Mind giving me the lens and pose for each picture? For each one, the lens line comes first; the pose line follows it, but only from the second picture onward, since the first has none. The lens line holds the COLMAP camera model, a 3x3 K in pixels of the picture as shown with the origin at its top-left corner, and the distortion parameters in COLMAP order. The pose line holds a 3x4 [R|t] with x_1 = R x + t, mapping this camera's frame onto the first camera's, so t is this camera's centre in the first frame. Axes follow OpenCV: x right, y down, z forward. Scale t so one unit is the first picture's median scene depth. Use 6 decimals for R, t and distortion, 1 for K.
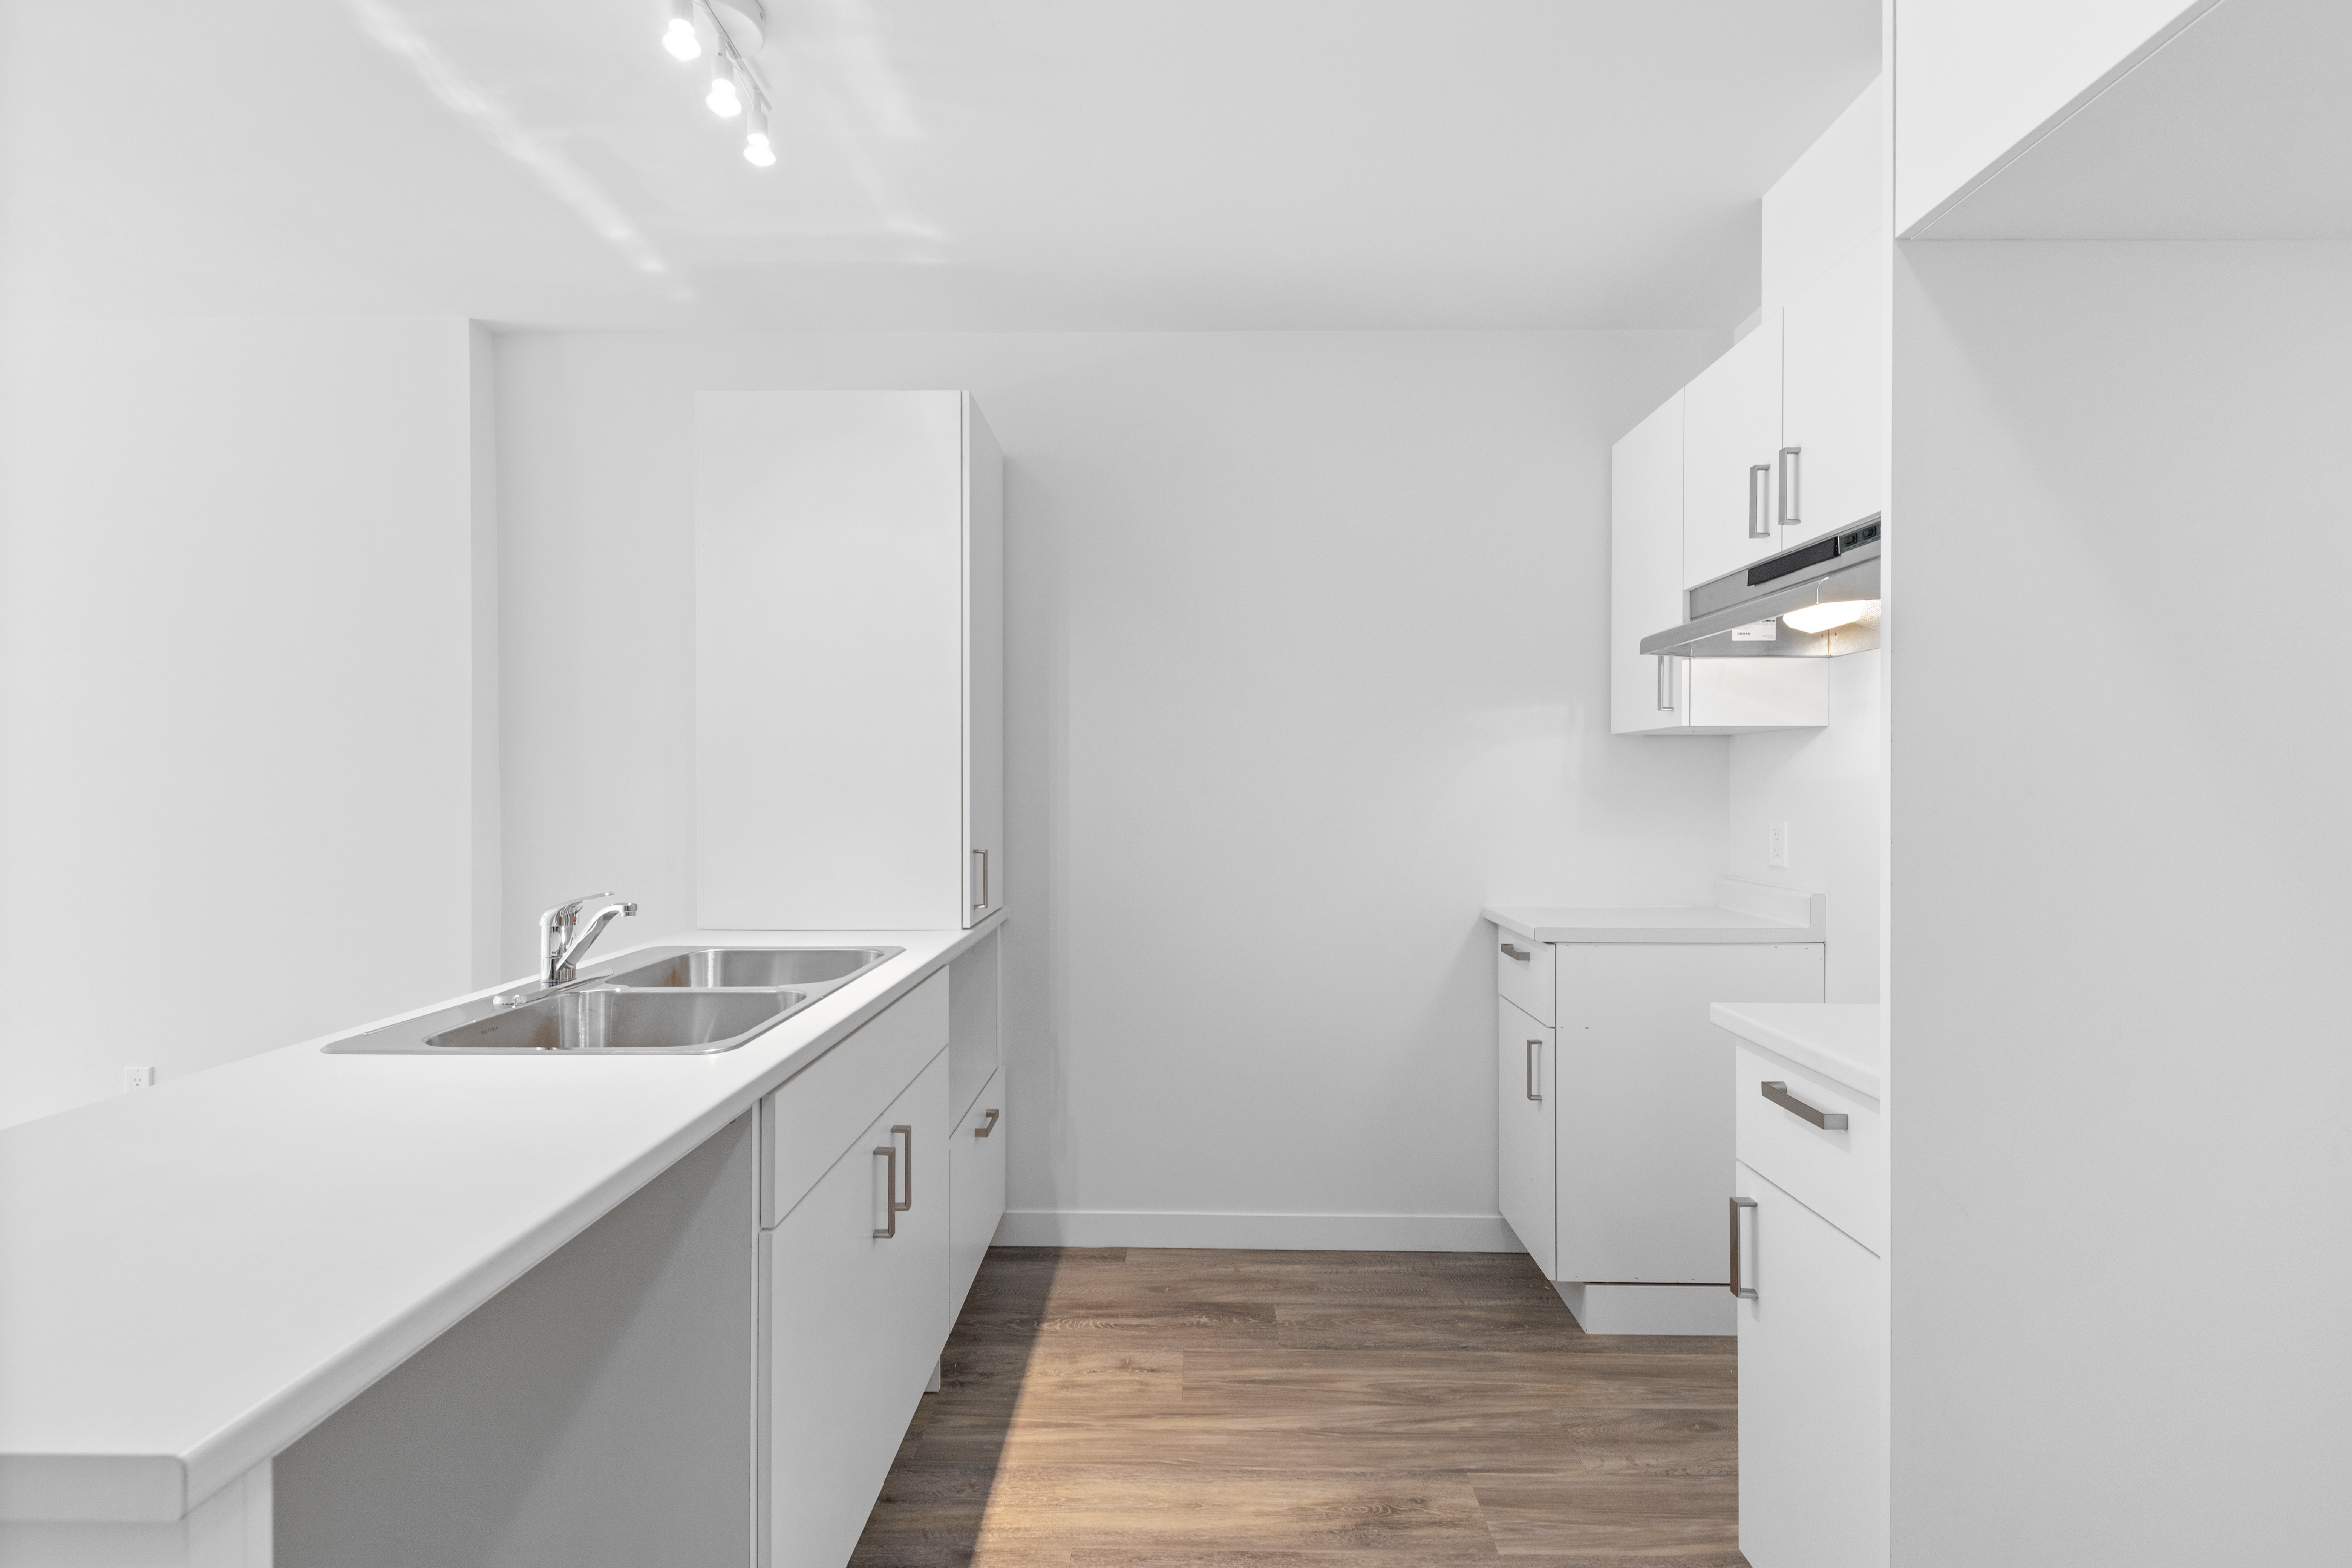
lens RADIAL K [[1037.0, 0, 1139.4], [0, 1037.0, 790.2], [0, 0, 1]] dist [0.009684, -0.000547]
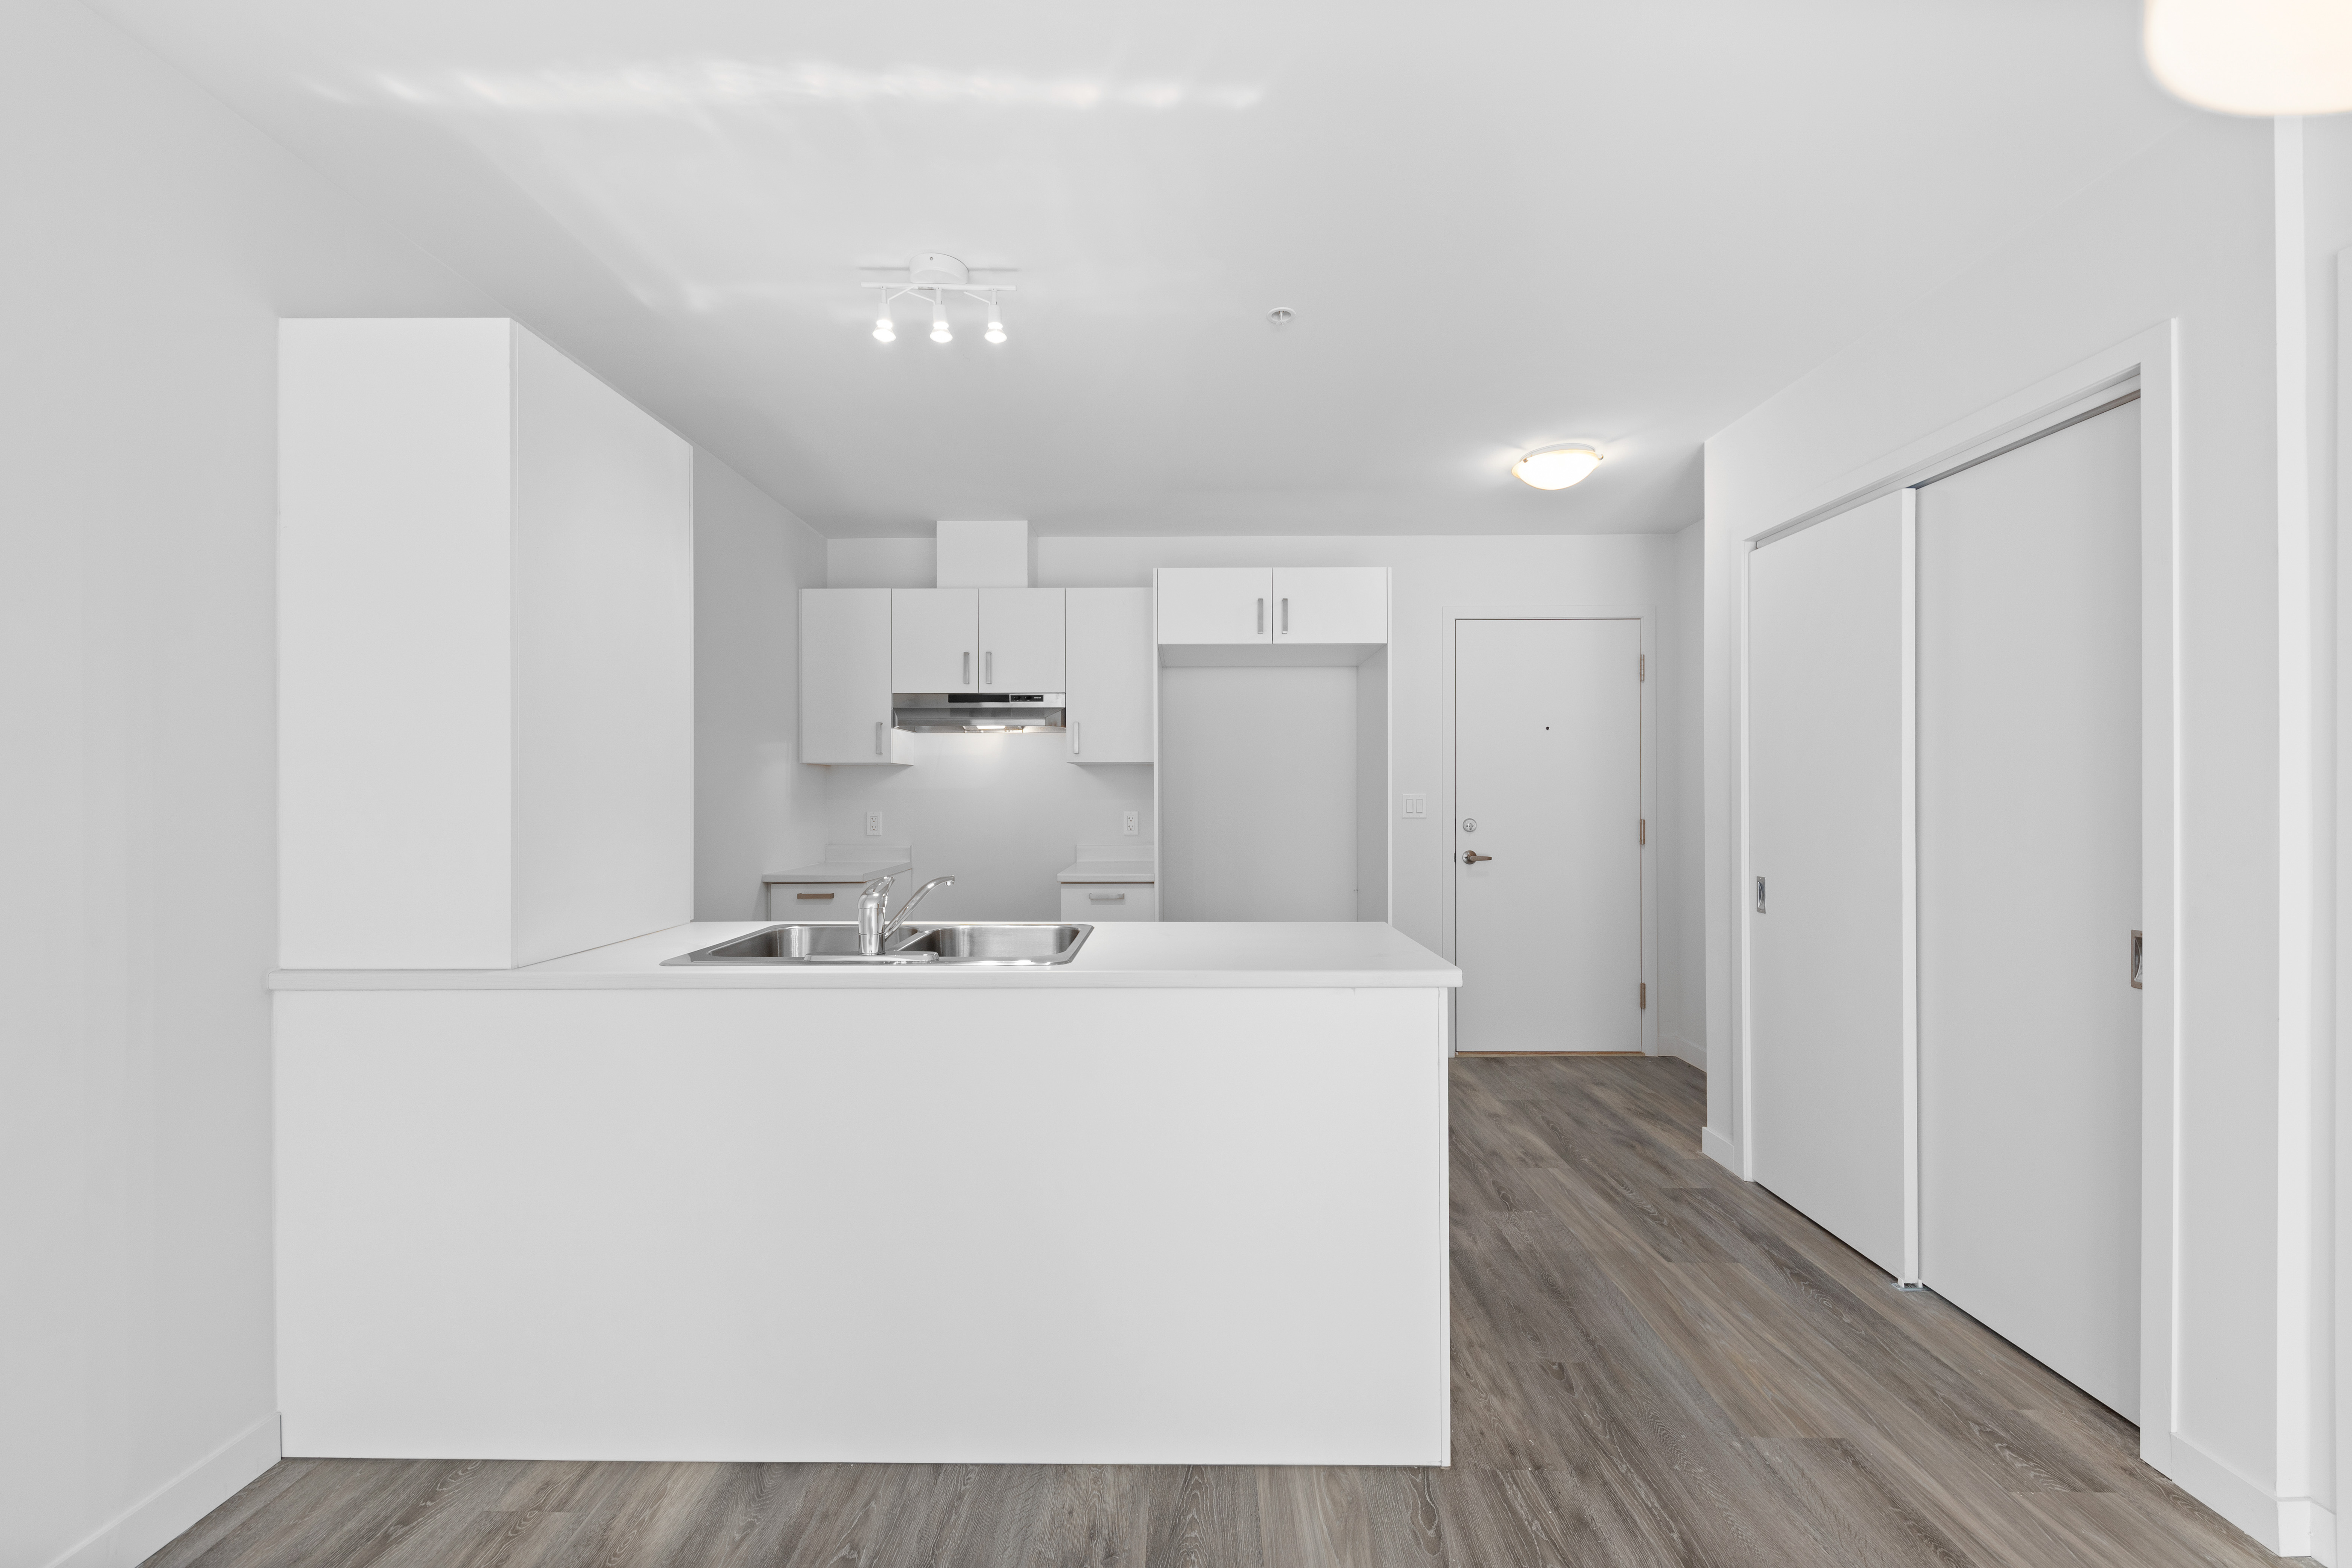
lens RADIAL K [[945.2, 0, 1180.0], [0, 945.2, 791.2], [0, 0, 1]] dist [-0.001078, -0.000136]
pose [[-0.016251, 0.005417, 0.999853, -1.251897], [0.003471, 0.999980, -0.005362, 0.002285], [-0.999862, 0.003383, -0.016269, 0.494545]]
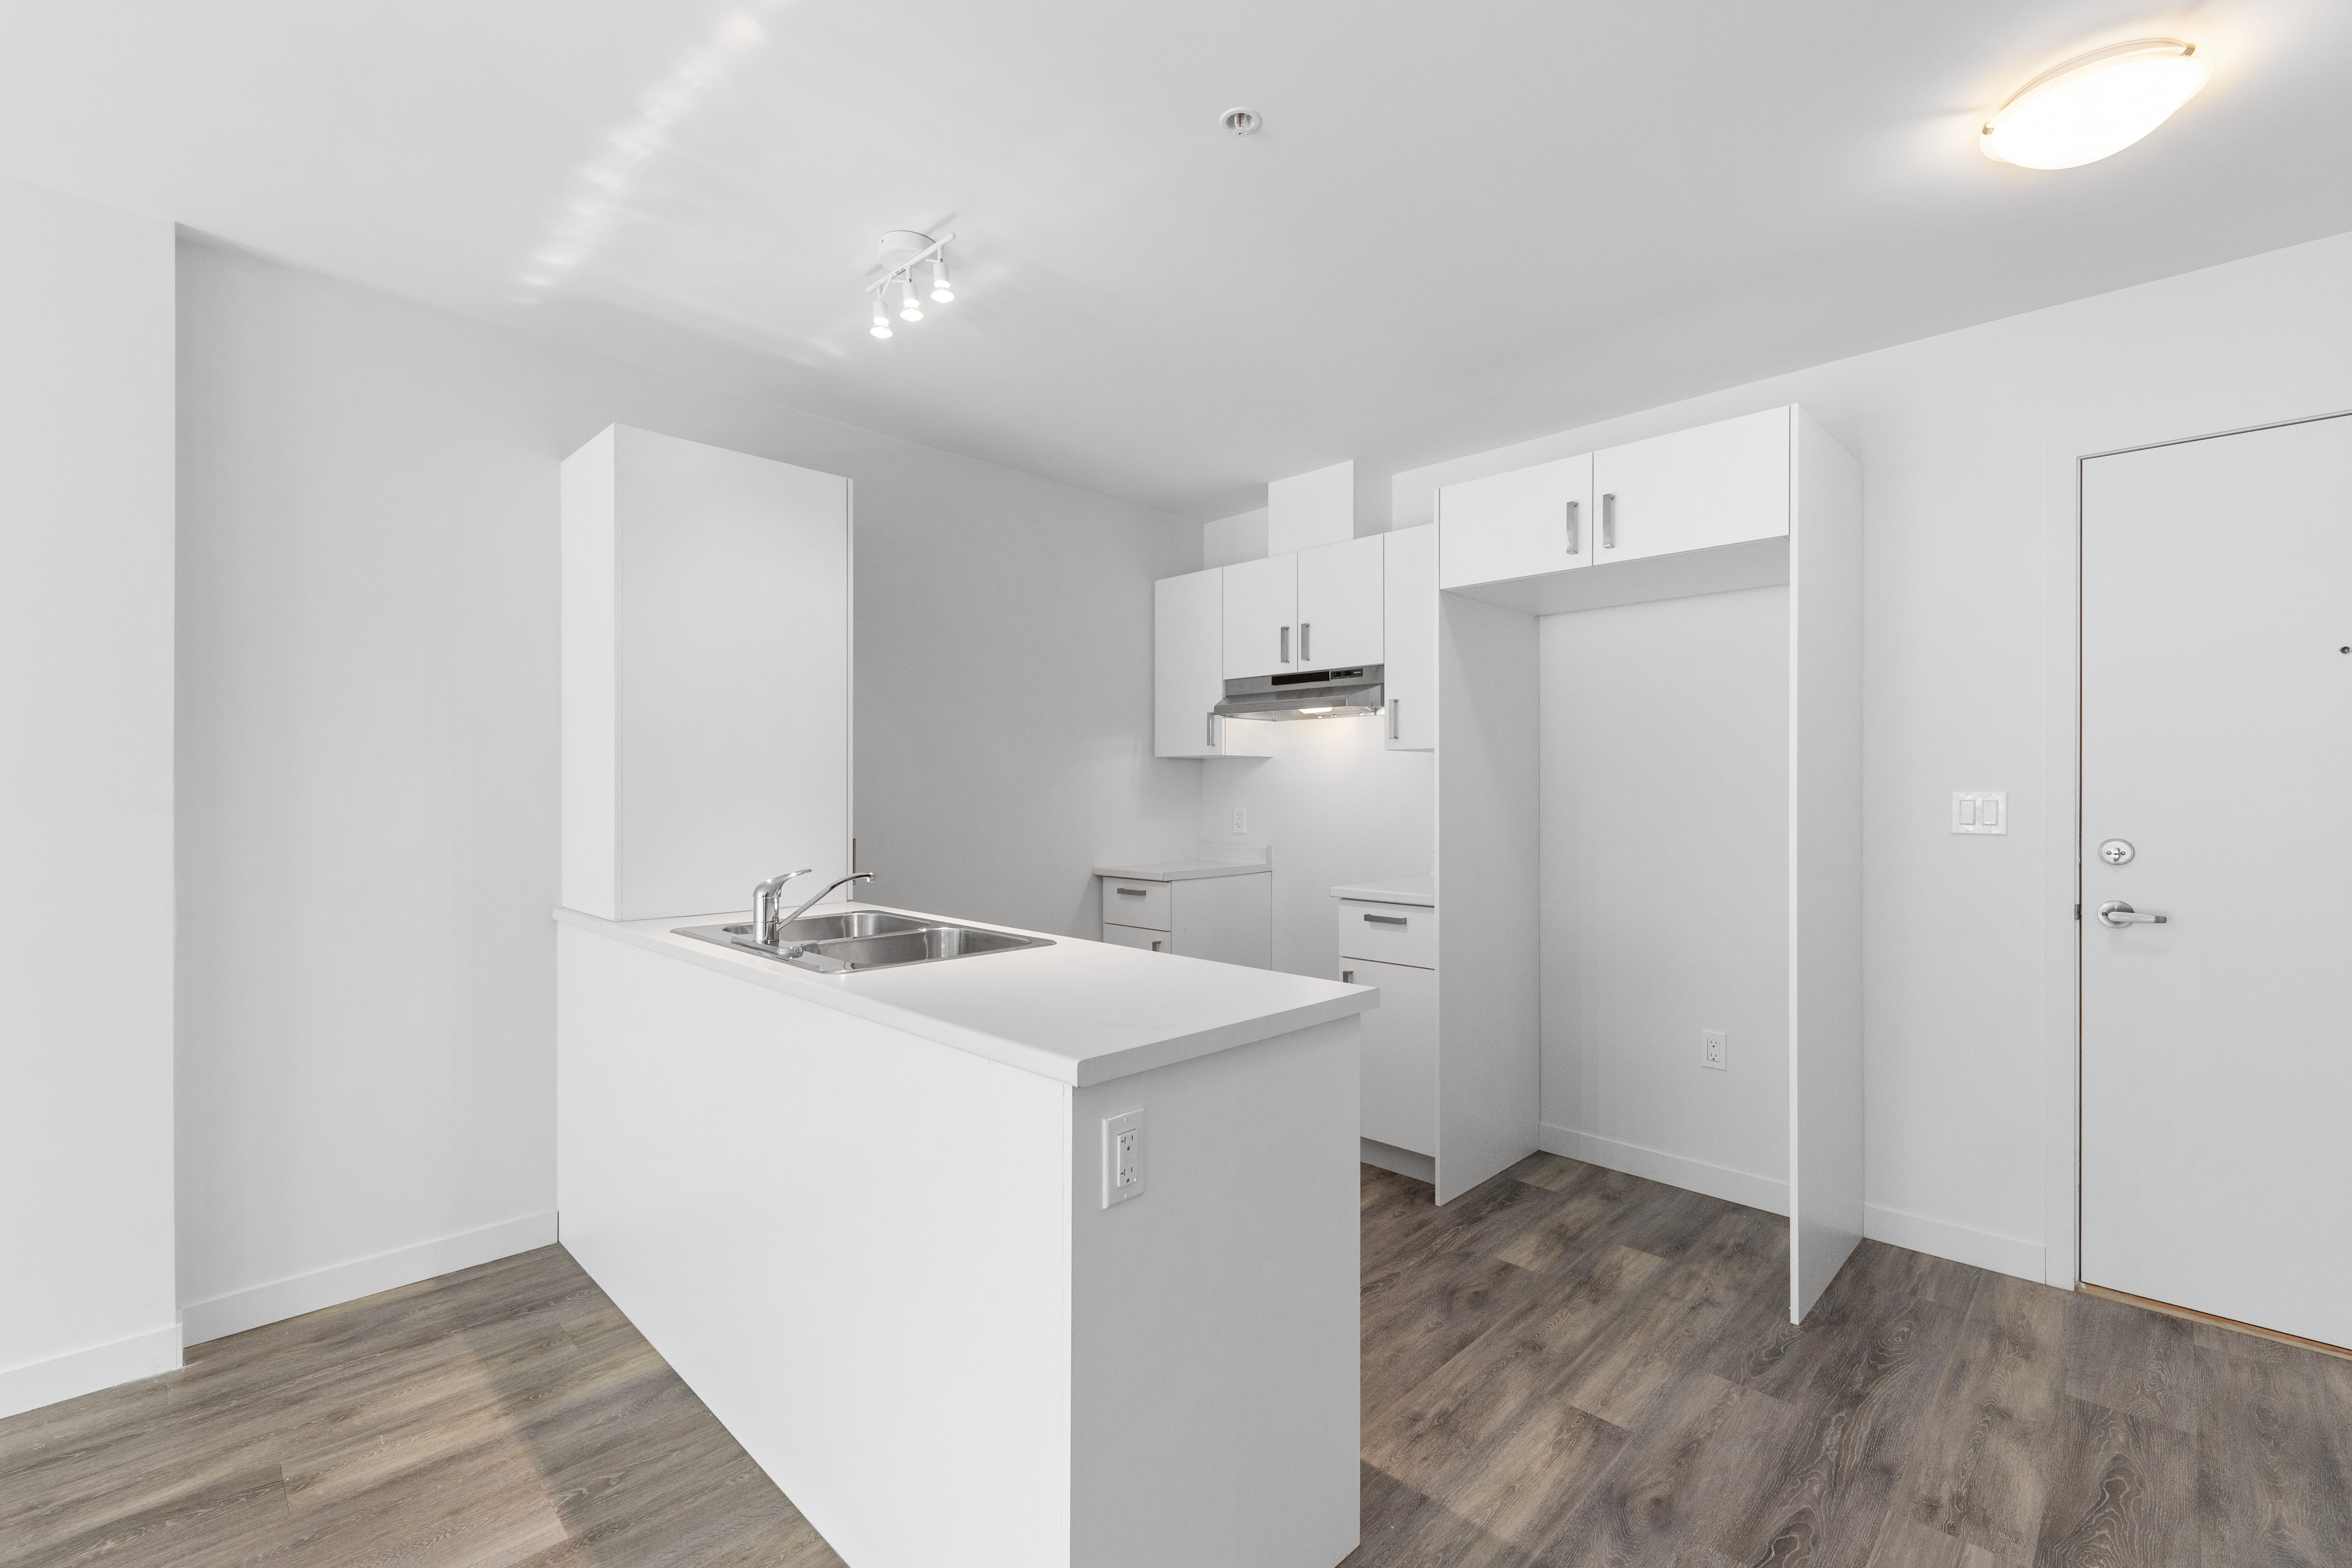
lens RADIAL K [[1037.0, 0, 1139.4], [0, 1037.0, 790.2], [0, 0, 1]] dist [0.009684, -0.000547]
pose [[0.707963, 0.001596, 0.706247, -0.848519], [-0.001495, 0.999999, -0.000761, 0.000549], [-0.706247, -0.000517, 0.707965, -0.167489]]
